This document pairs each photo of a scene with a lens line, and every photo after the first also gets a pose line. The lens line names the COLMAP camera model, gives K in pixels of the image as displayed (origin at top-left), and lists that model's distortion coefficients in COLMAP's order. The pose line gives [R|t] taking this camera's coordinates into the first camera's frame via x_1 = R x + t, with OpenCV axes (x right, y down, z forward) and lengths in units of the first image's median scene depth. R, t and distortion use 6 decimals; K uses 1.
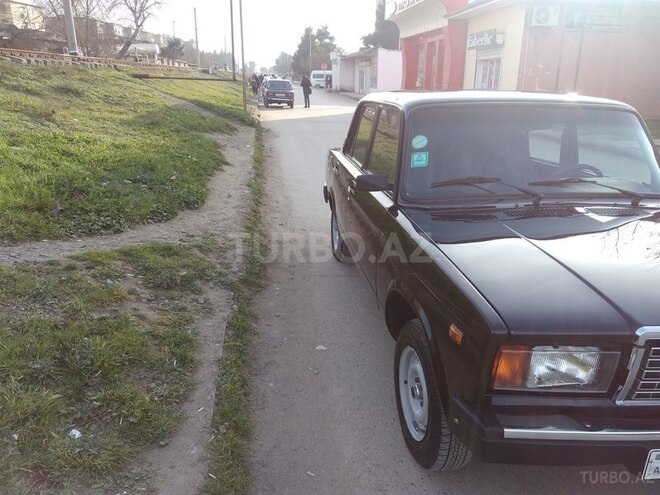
lens RADIAL K [[513.2, 0, 333.3], [0, 513.2, 249.7], [0, 0, 1]] dist [0.085440, -0.104020]
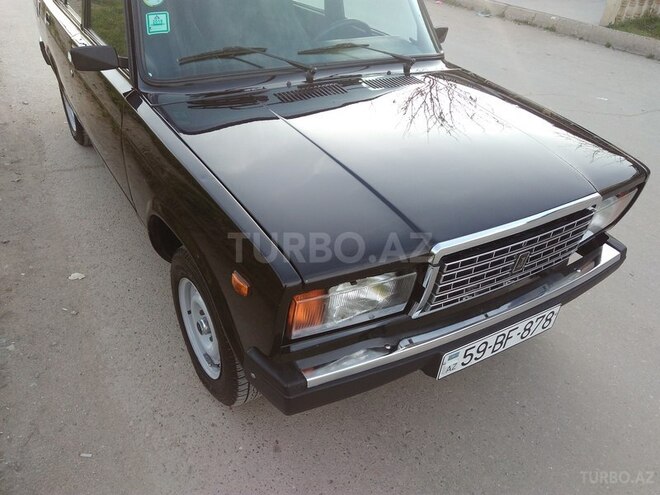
lens RADIAL K [[513.2, 0, 333.3], [0, 513.2, 249.7], [0, 0, 1]] dist [0.085440, -0.104020]
pose [[0.906280, -0.197837, 0.373519, 0.046887], [0.079999, 0.948012, 0.308015, -0.068941], [-0.415038, -0.249266, 0.874991, 0.148102]]
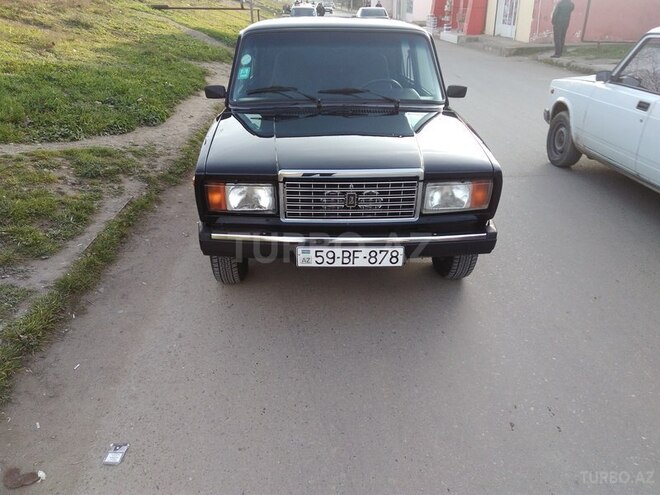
lens RADIAL K [[513.2, 0, 333.3], [0, 513.2, 249.7], [0, 0, 1]] dist [0.085440, -0.104020]
pose [[0.996480, 0.017653, -0.081950, 0.460483], [-0.007621, 0.992605, 0.121147, 0.103004], [0.083482, -0.120096, 0.989246, -0.330100]]
